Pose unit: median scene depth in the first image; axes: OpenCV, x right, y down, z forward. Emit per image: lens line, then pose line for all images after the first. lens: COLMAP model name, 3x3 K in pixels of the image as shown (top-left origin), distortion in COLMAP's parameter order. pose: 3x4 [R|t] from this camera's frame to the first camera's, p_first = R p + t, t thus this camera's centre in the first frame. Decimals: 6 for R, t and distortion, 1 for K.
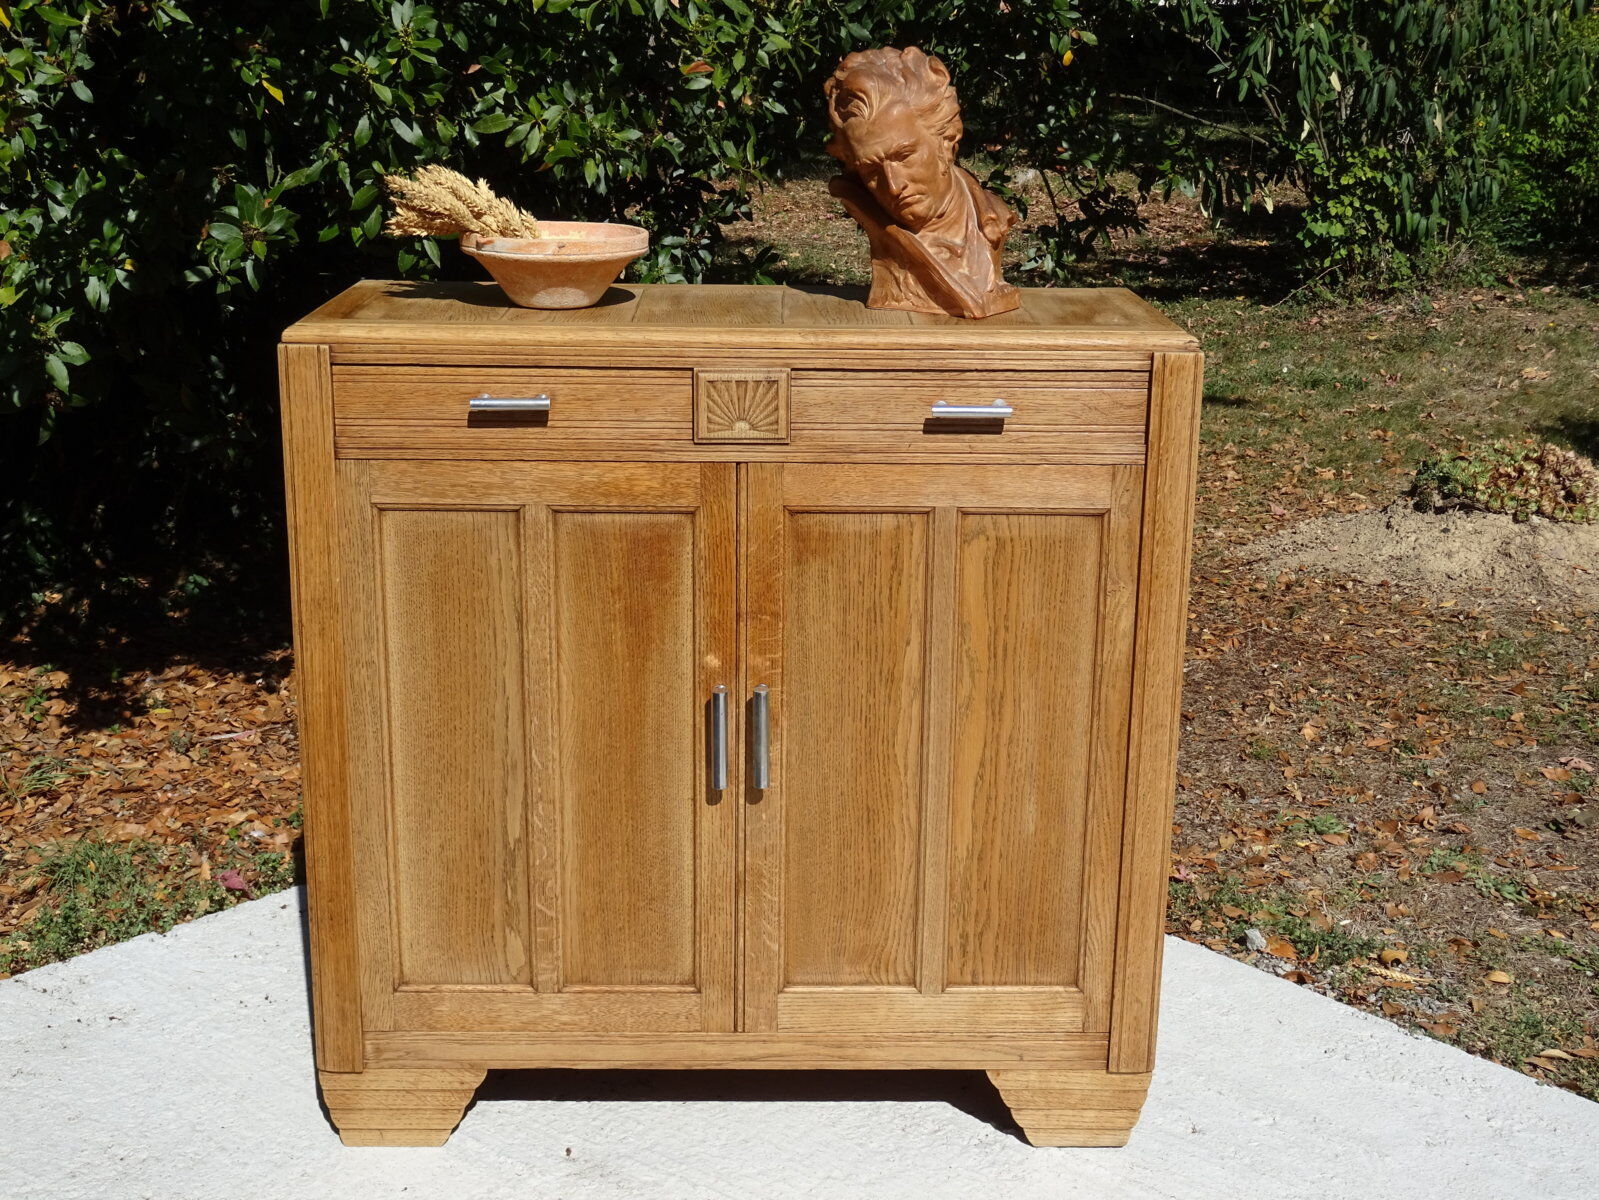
lens RADIAL K [[1839.8, 0, 793.1], [0, 1839.8, 585.4], [0, 0, 1]] dist [0.012188, 0.000000]
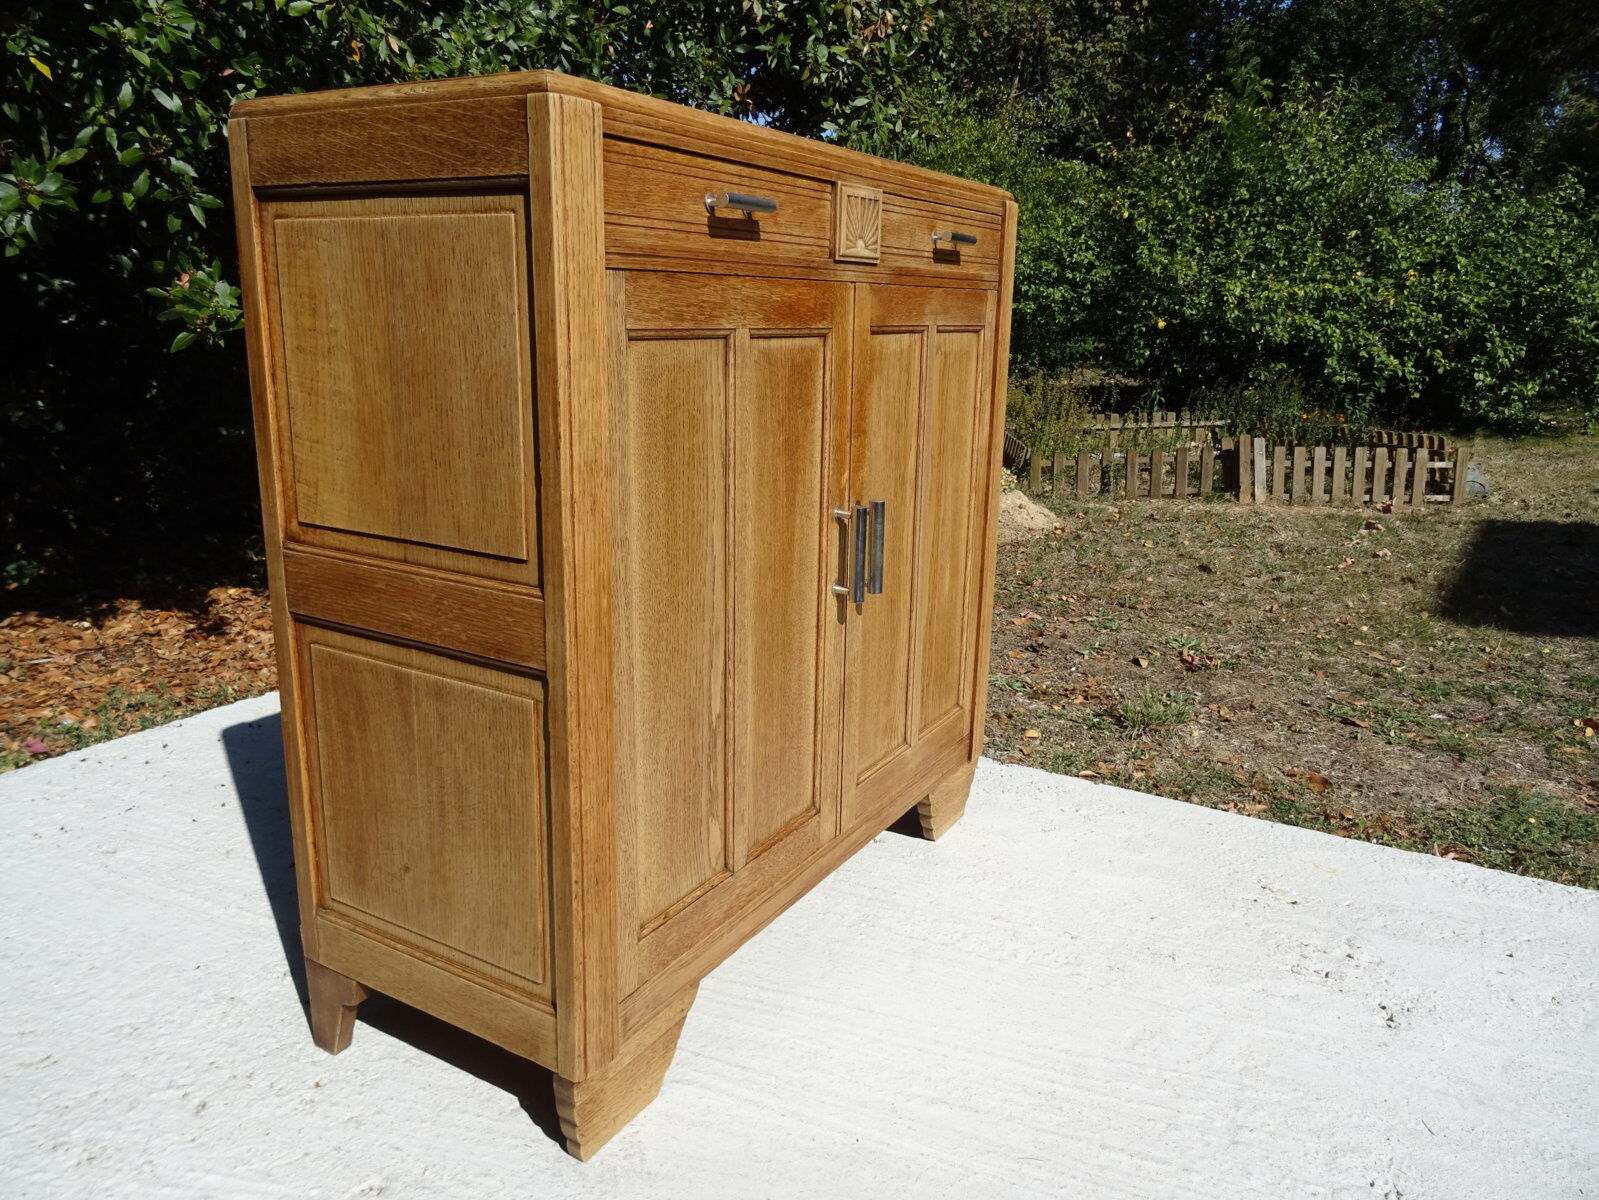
lens RADIAL K [[1143.4, 0, 801.1], [0, 1143.4, 602.8], [0, 0, 1]] dist [0.000088, -0.002843]
pose [[0.526673, -0.215401, 0.822325, -0.594515], [0.205687, 0.970910, 0.122586, 0.023133], [-0.824808, 0.104579, 0.555657, 0.658397]]
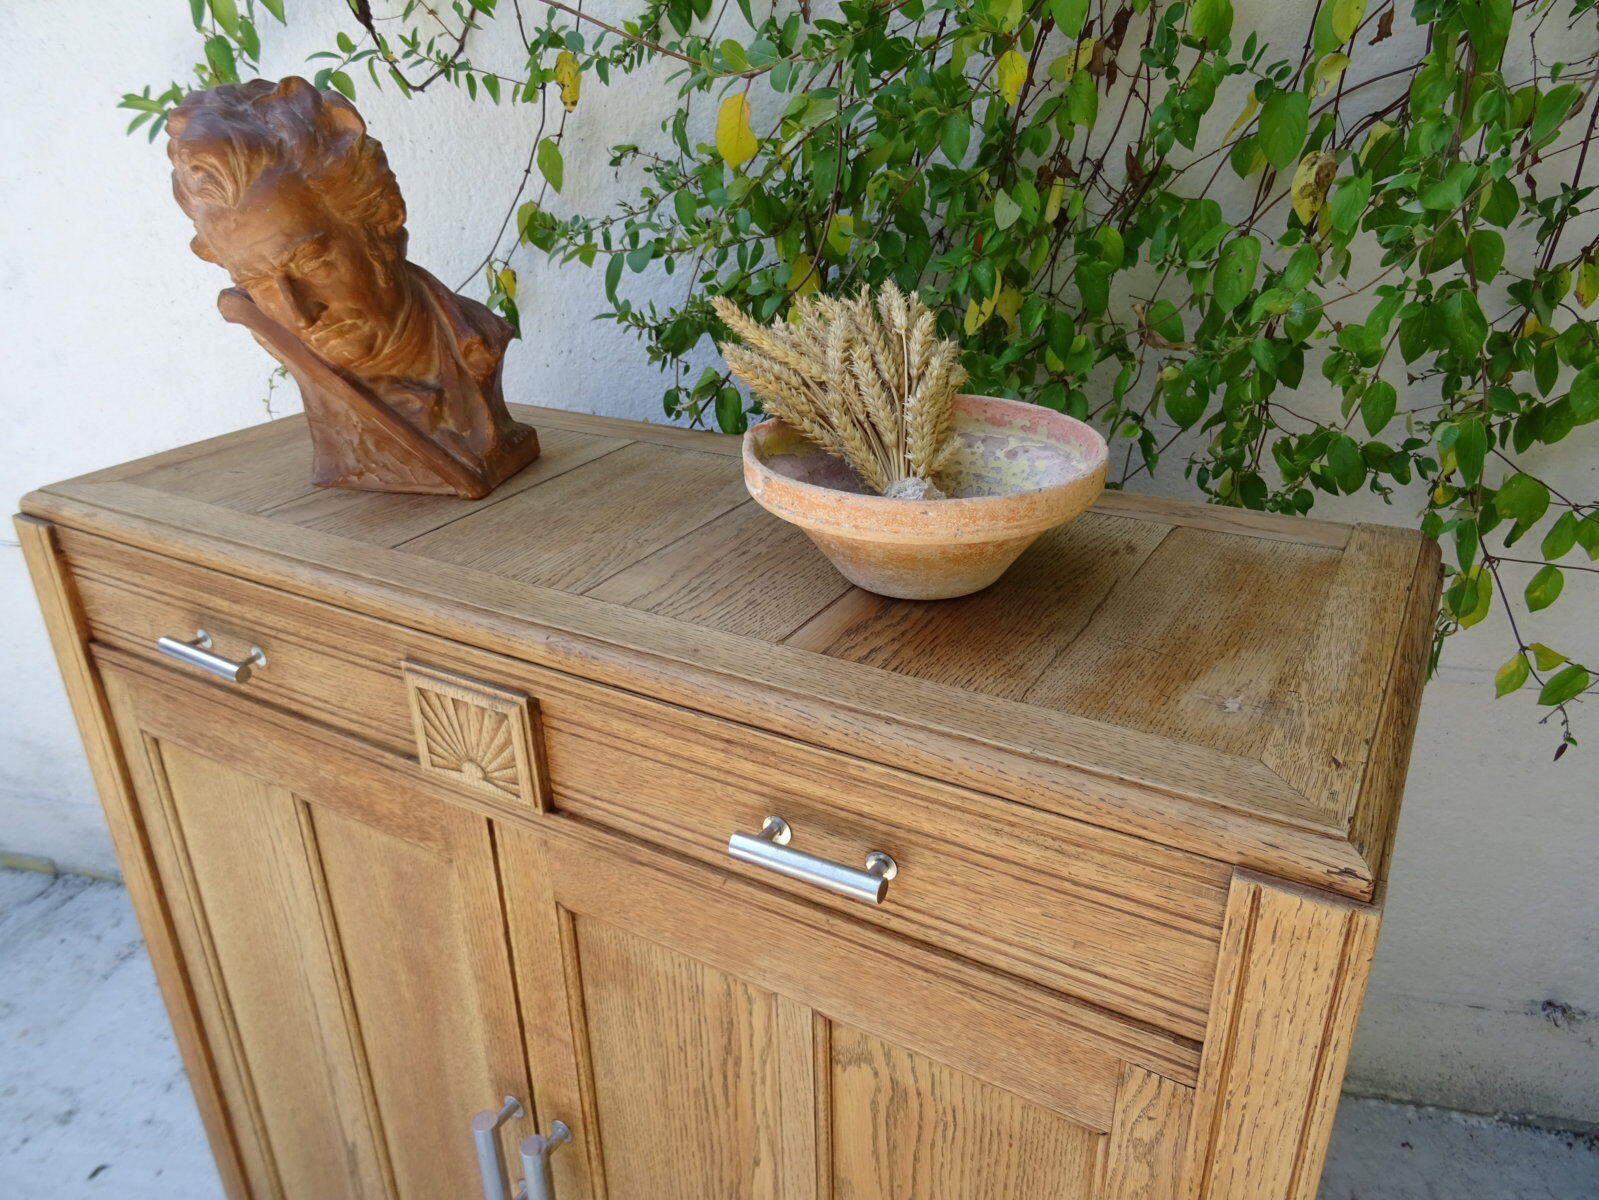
lens RADIAL K [[1143.4, 0, 800.6], [0, 1143.4, 607.9], [0, 0, 1]] dist [0.000088, -0.002843]
pose [[0.854514, 0.190871, -0.483089, 0.212195], [-0.107624, 0.974916, 0.194823, -0.206736], [0.508157, -0.114487, 0.853621, 0.719122]]
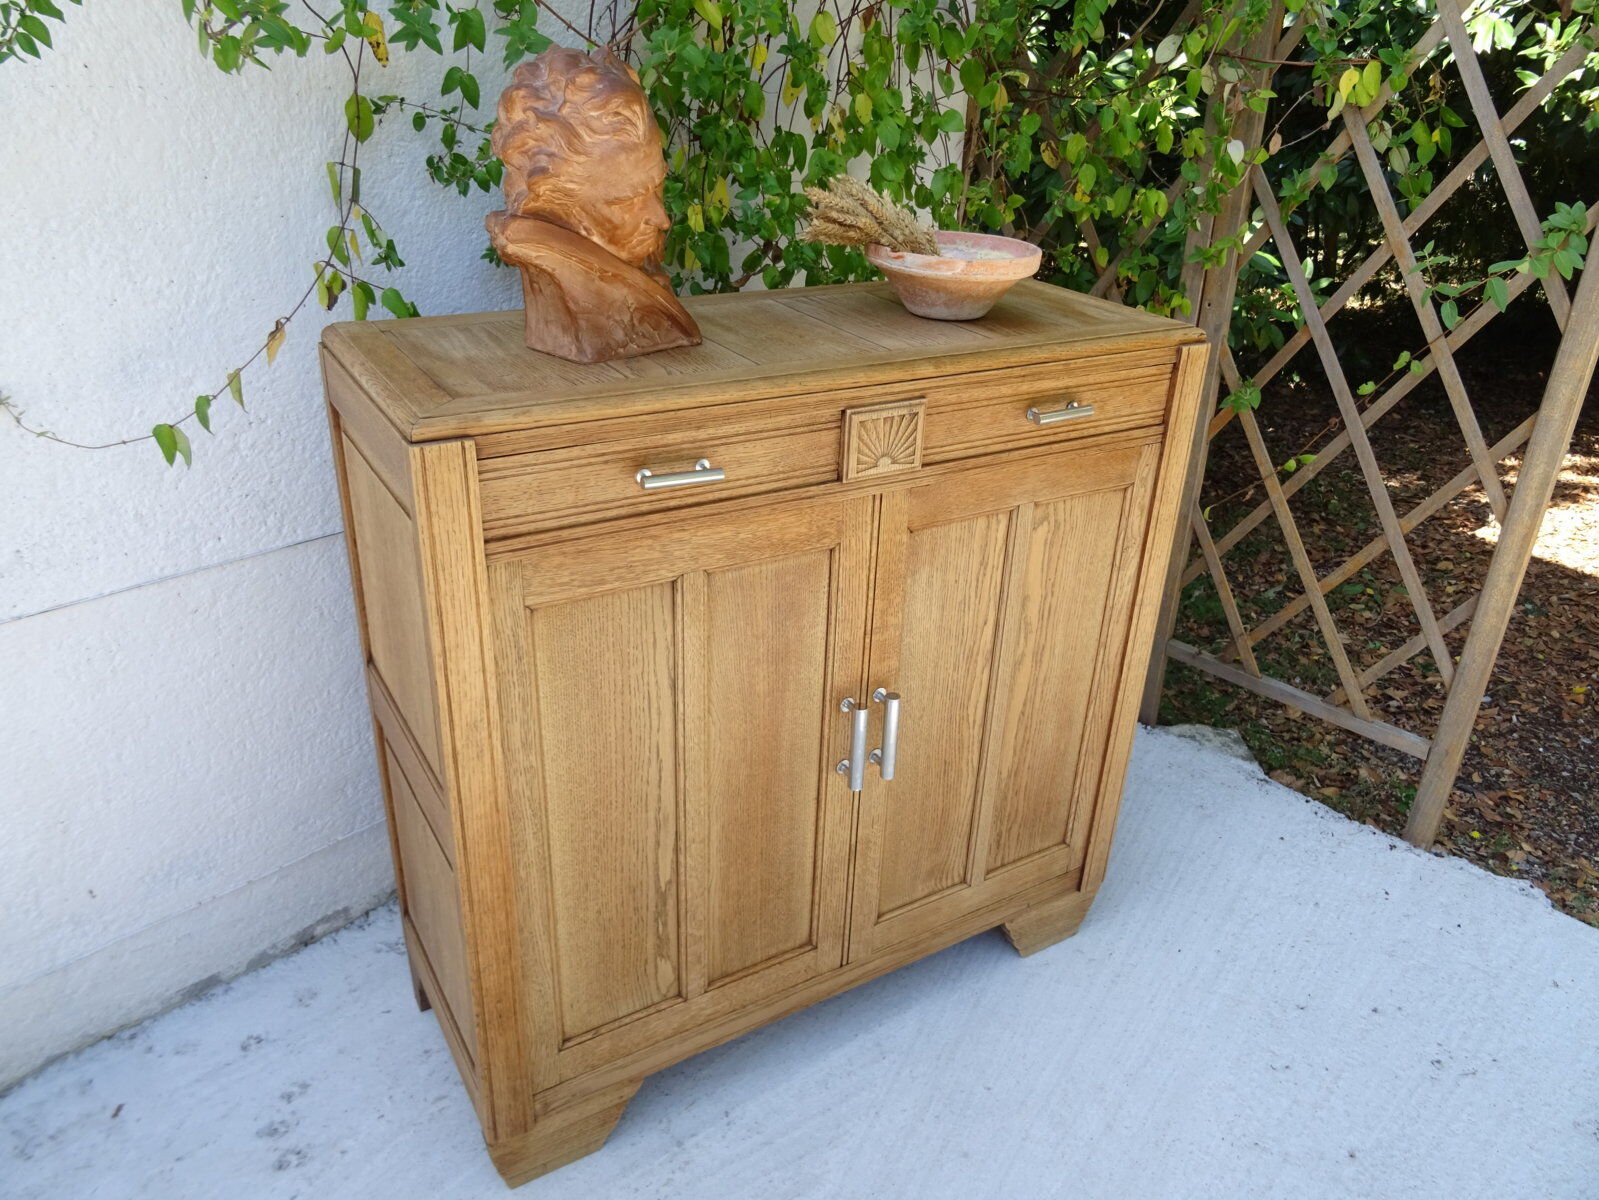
lens RADIAL K [[1143.4, 0, 802.8], [0, 1143.4, 603.4], [0, 0, 1]] dist [0.000088, -0.002843]
pose [[0.864459, -0.201076, 0.460737, -0.353402], [0.101659, 0.967508, 0.231505, -0.153498], [-0.492317, -0.153289, 0.856812, 0.453369]]
